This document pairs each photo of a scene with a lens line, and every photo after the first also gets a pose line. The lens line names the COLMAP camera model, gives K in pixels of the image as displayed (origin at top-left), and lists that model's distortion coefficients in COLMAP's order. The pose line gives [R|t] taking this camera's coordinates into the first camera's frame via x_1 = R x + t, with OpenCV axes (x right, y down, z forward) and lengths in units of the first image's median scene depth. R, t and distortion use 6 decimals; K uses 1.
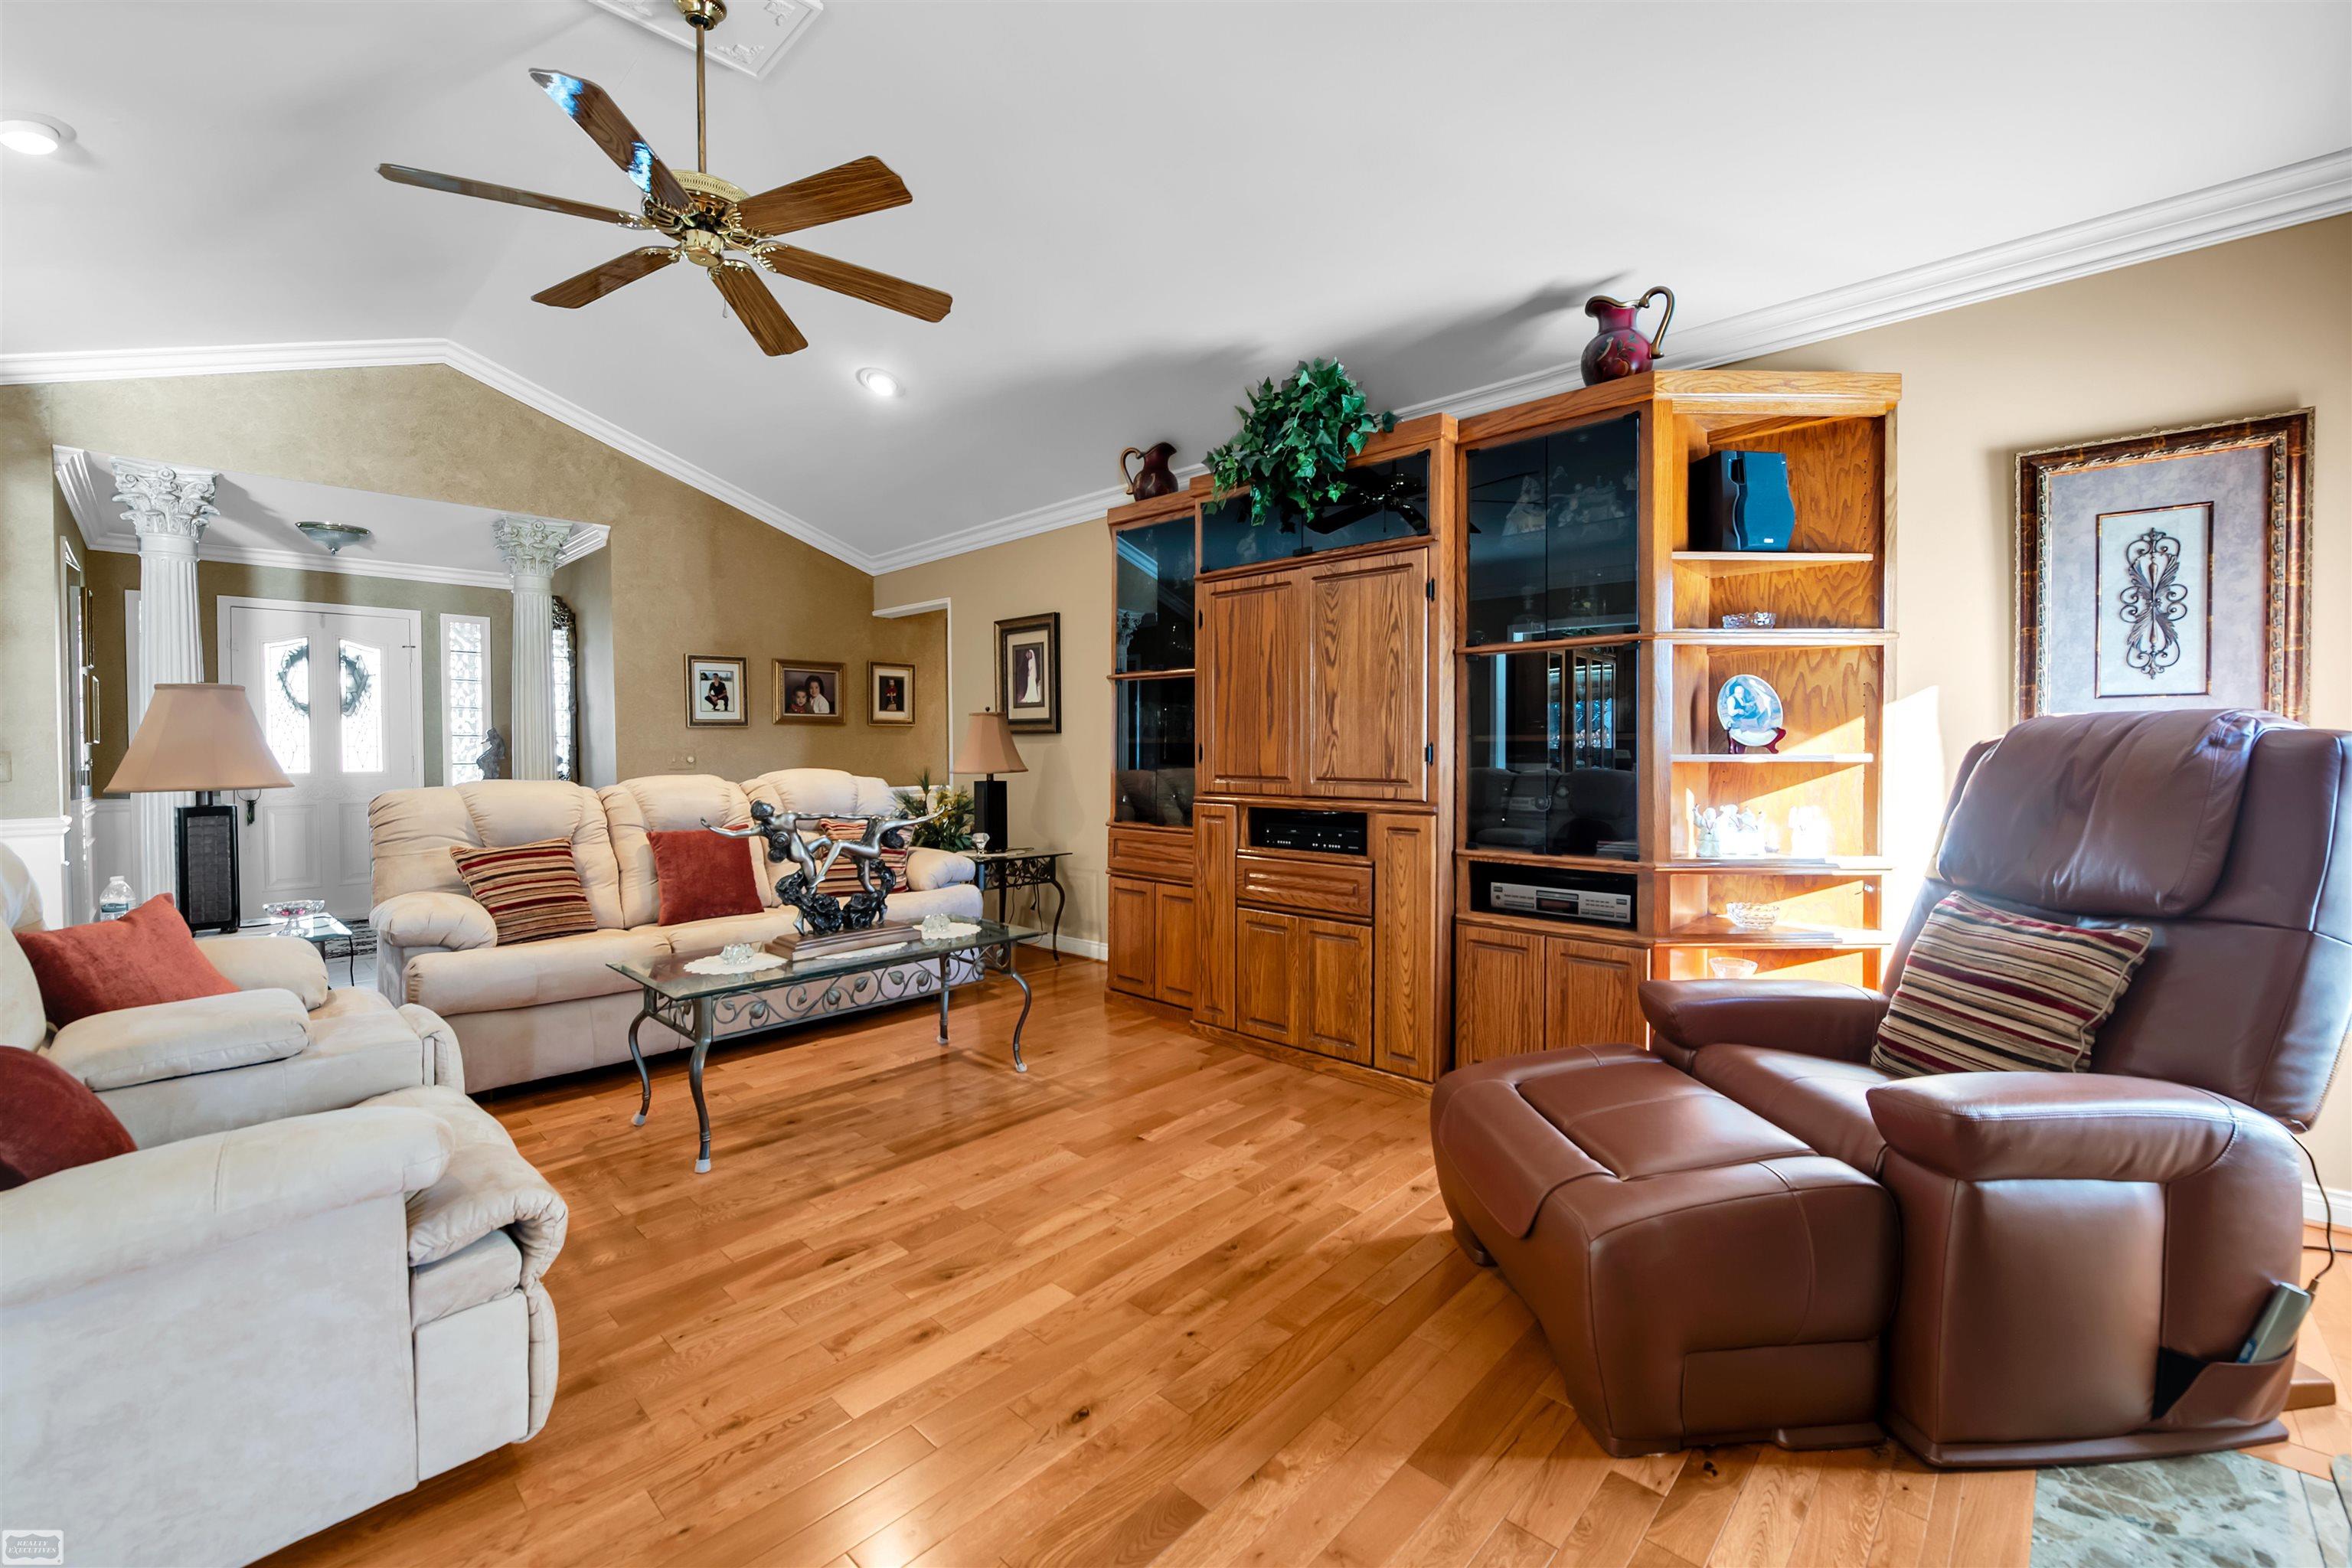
lens RADIAL K [[969.8, 0, 1189.1], [0, 969.8, 766.5], [0, 0, 1]] dist [-0.009248, -0.002688]
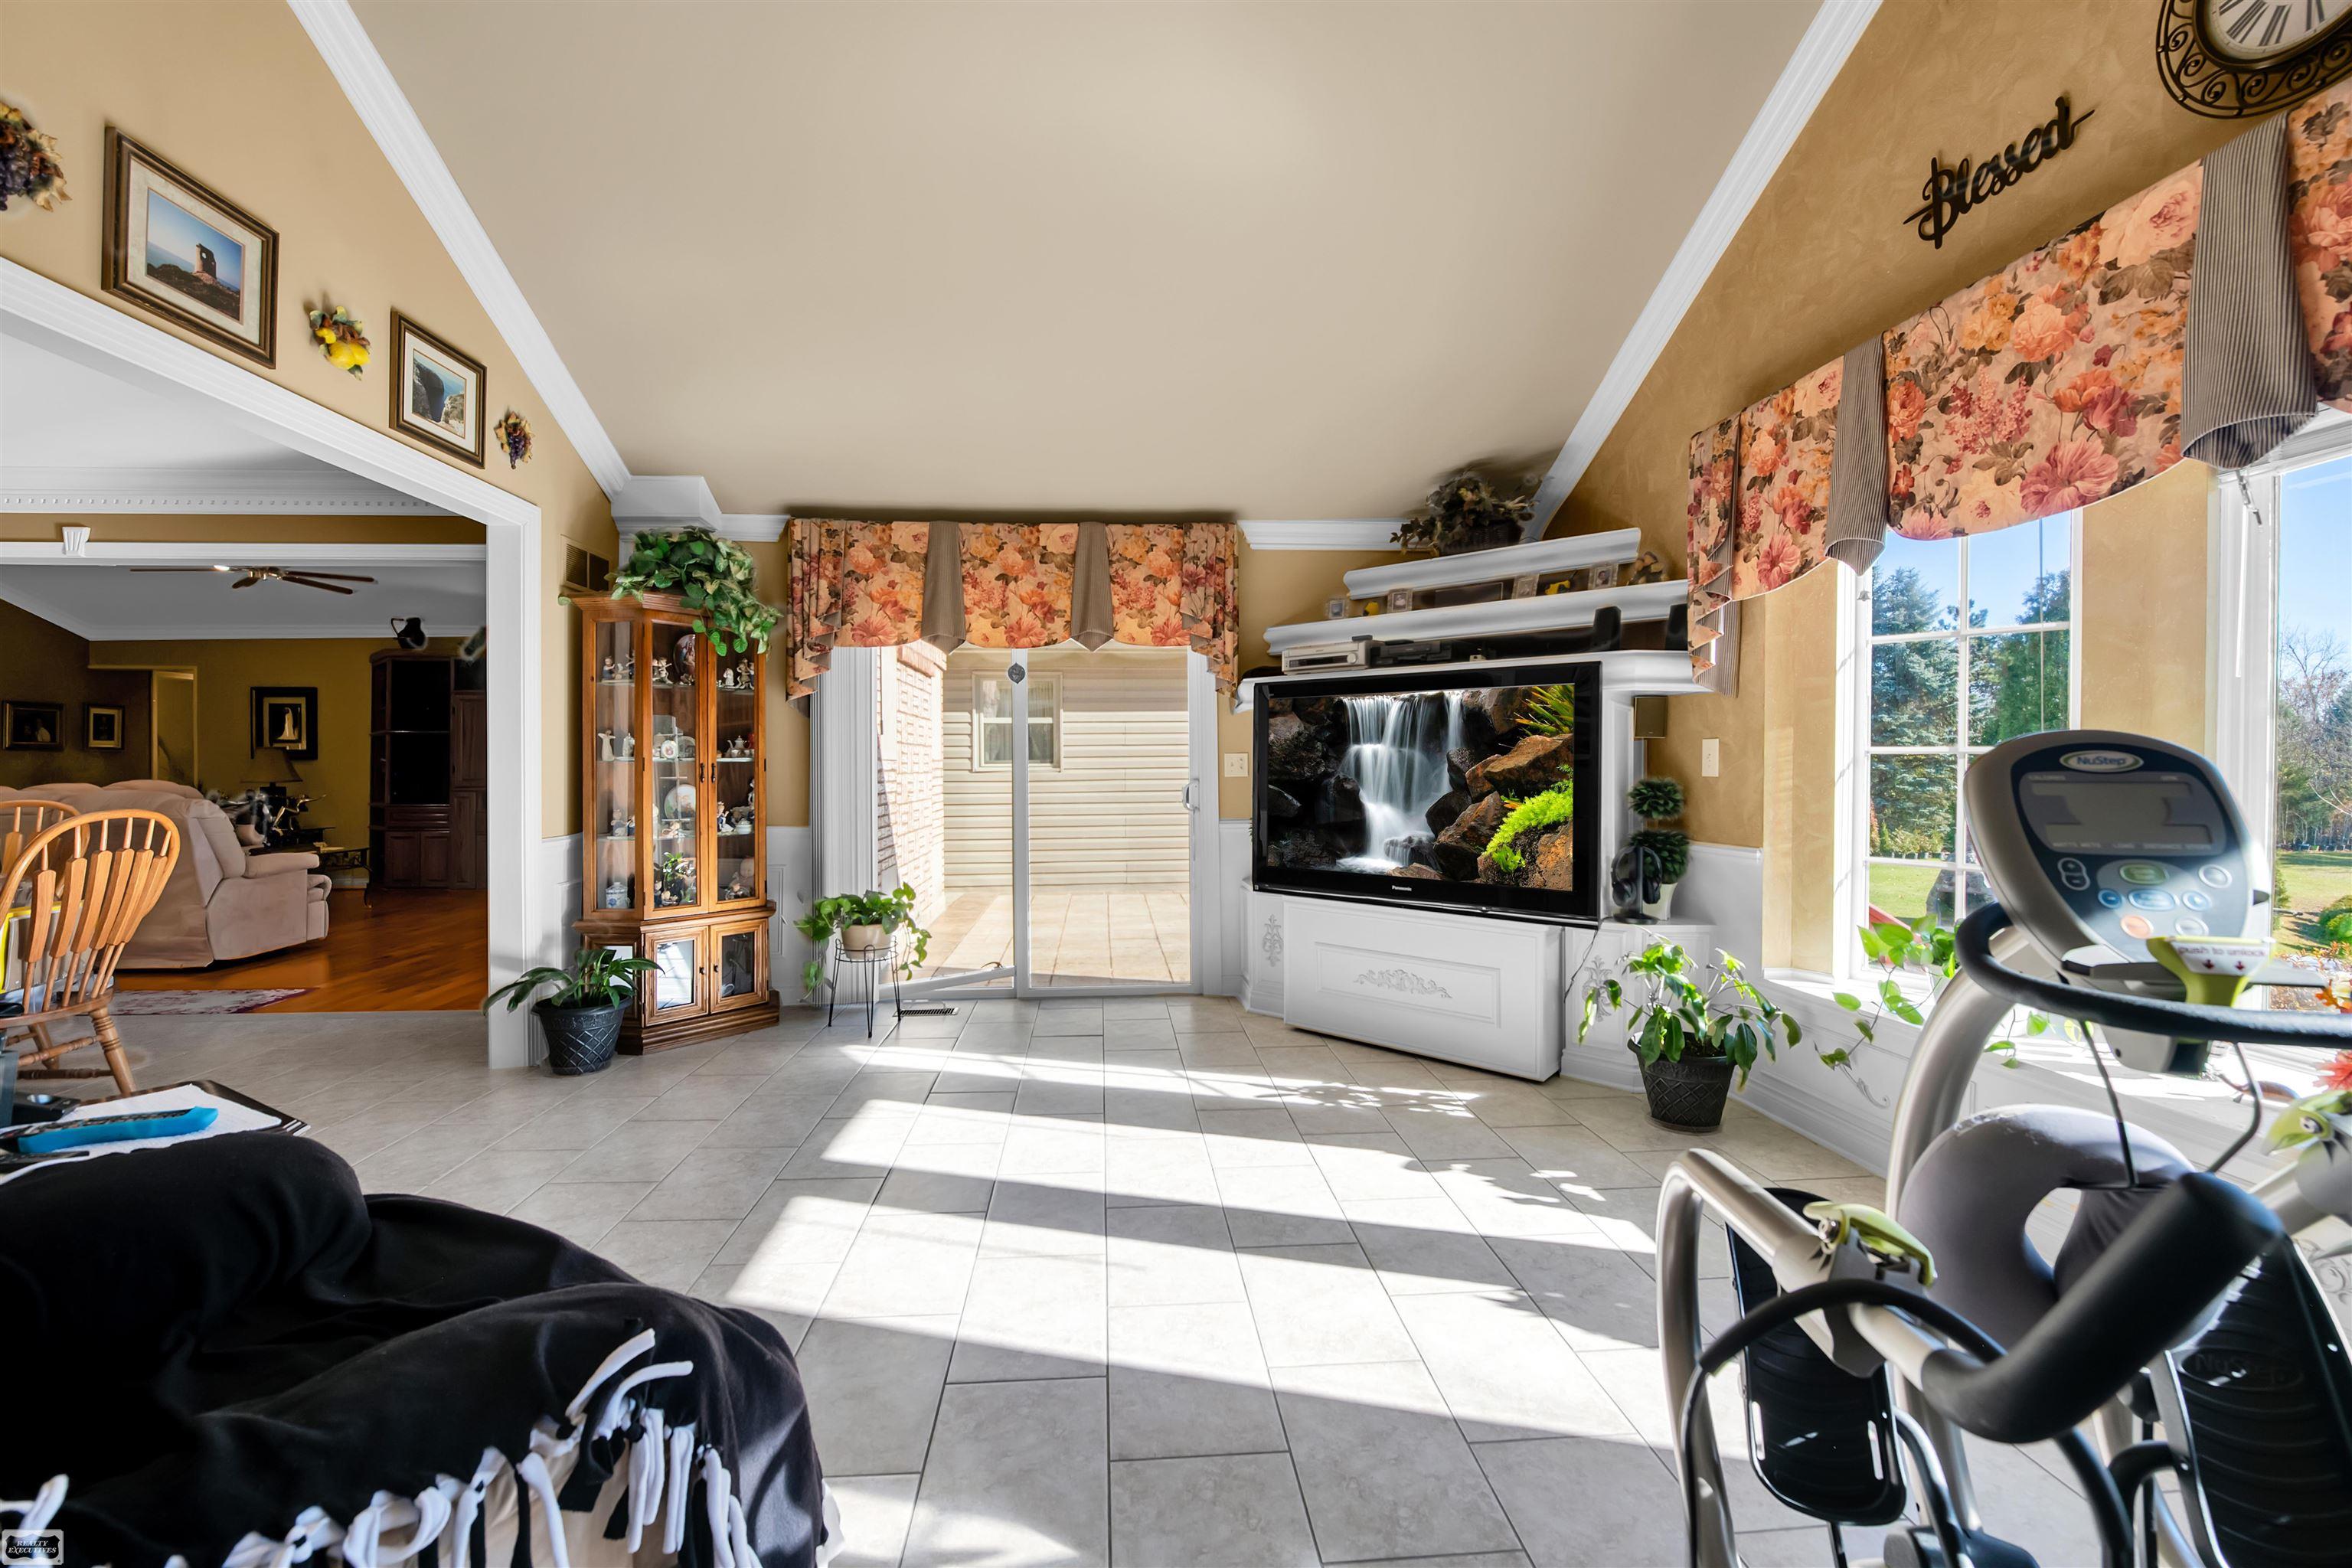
lens RADIAL K [[969.8, 0, 1152.3], [0, 969.8, 753.6], [0, 0, 1]] dist [-0.009248, -0.002688]
pose [[0.678979, 0.012446, 0.734052, -0.676888], [0.014252, 0.999444, -0.030129, 0.048009], [-0.734019, 0.030919, 0.678425, -2.168308]]
